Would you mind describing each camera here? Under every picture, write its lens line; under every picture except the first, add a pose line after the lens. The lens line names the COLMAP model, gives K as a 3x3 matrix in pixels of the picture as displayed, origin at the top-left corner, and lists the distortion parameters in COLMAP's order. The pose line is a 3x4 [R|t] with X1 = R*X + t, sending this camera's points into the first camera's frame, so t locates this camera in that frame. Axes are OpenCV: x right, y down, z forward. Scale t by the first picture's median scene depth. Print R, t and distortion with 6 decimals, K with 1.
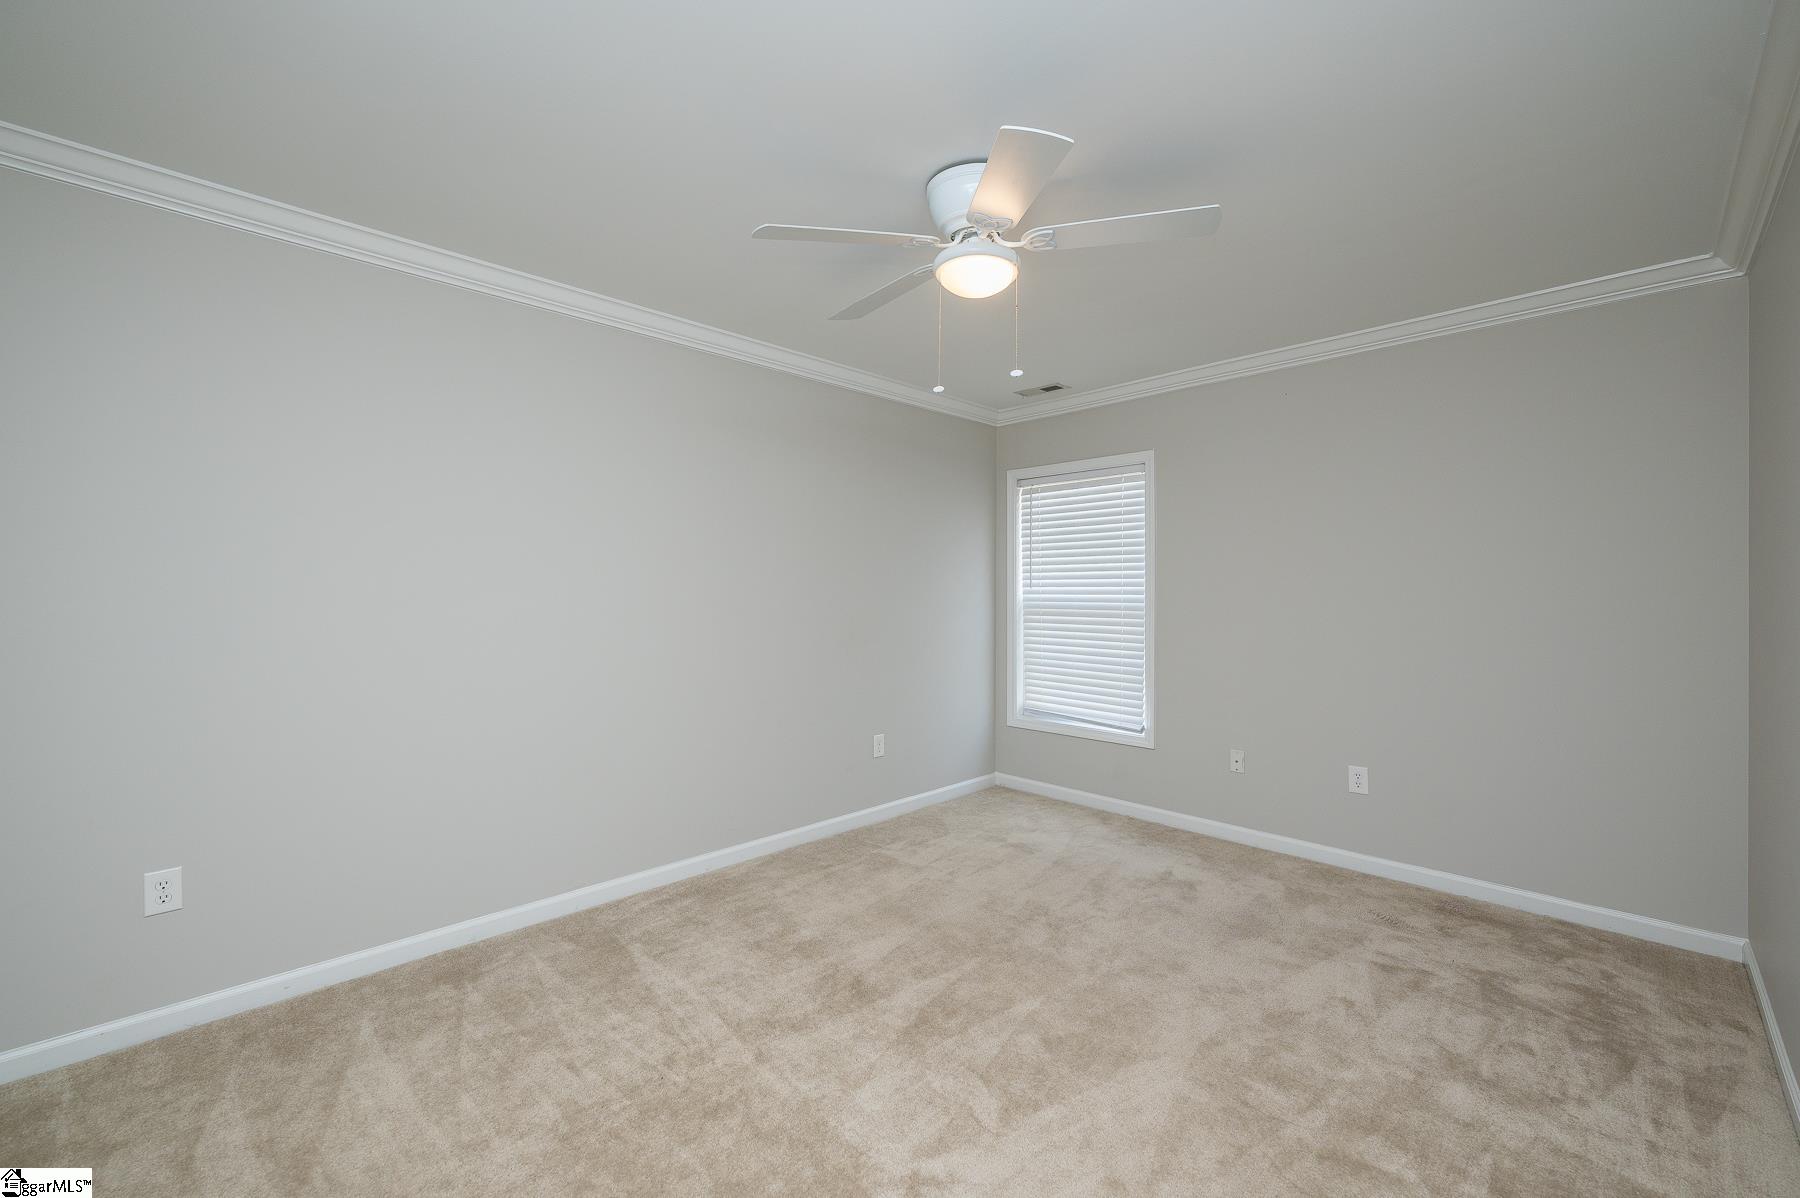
lens RADIAL K [[723.3, 0, 882.9], [0, 723.3, 602.8], [0, 0, 1]] dist [-0.004071, 0.000063]
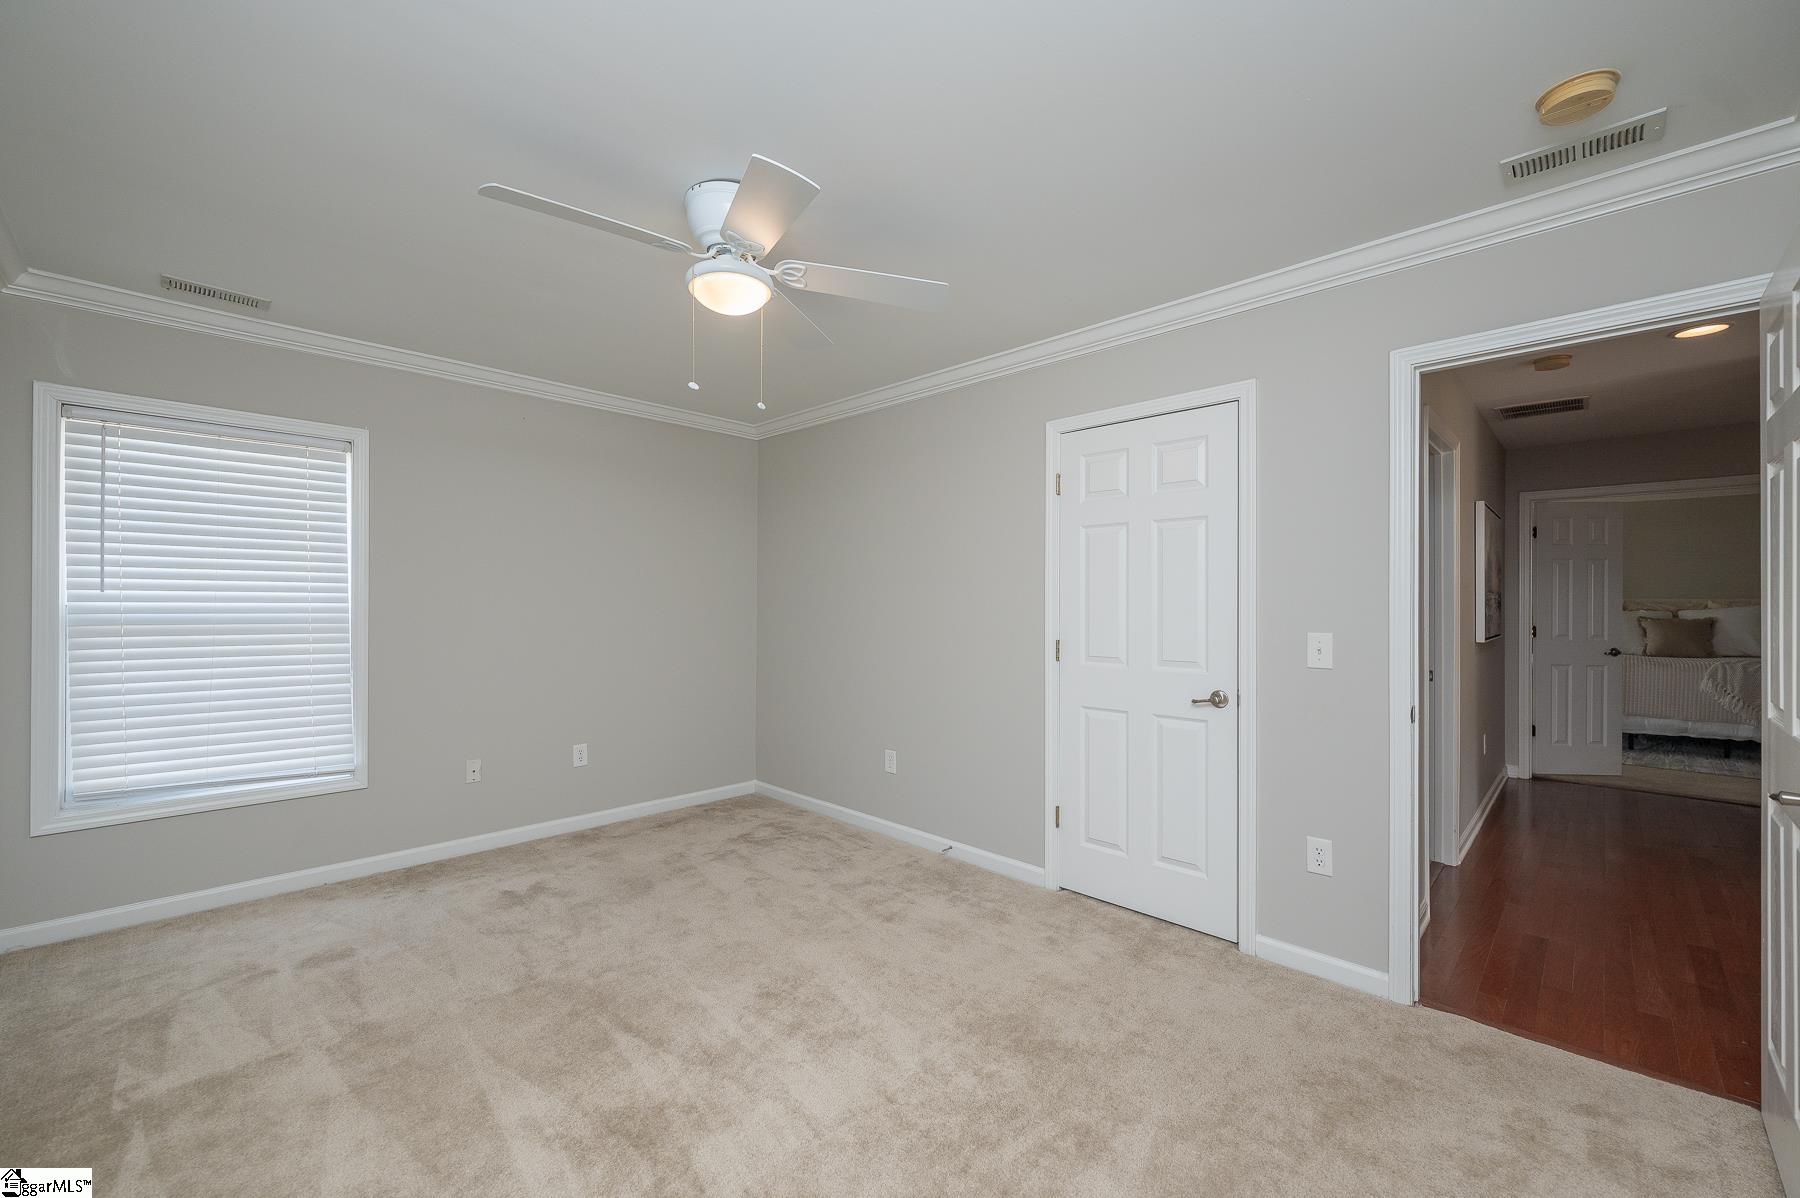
lens RADIAL K [[723.3, 0, 882.9], [0, 723.3, 602.8], [0, 0, 1]] dist [-0.004071, 0.000063]
pose [[-0.018775, 0.000391, 0.999824, -0.555929], [0.007919, 0.999969, -0.000242, -0.007481], [-0.999792, 0.007913, -0.018777, 0.495363]]
